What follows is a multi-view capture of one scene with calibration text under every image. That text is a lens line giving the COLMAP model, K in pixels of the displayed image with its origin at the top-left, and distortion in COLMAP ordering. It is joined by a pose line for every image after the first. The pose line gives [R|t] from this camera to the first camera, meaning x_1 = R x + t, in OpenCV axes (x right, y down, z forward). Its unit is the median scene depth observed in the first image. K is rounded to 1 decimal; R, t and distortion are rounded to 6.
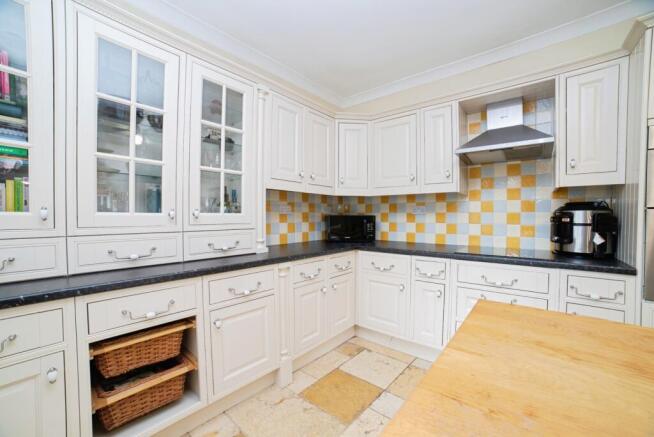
lens RADIAL K [[284.3, 0, 328.3], [0, 284.3, 219.2], [0, 0, 1]] dist [-0.018523, 0.008174]
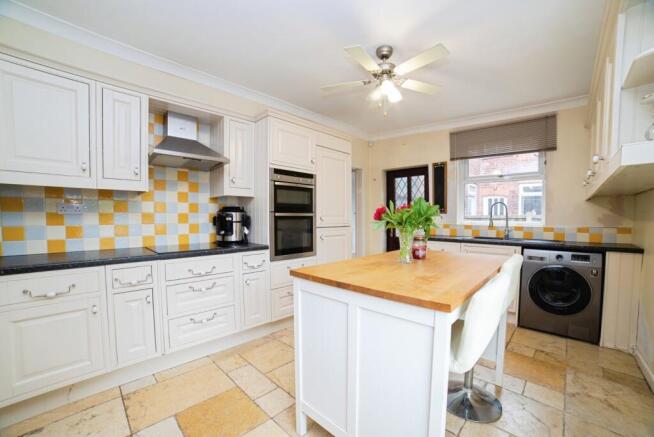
lens RADIAL K [[284.3, 0, 323.4], [0, 284.3, 224.1], [0, 0, 1]] dist [-0.018523, 0.008174]
pose [[0.088121, -0.027668, 0.995725, -0.459415], [0.013593, 0.999554, 0.026572, -0.002576], [-0.996017, 0.011193, 0.088458, 0.329796]]
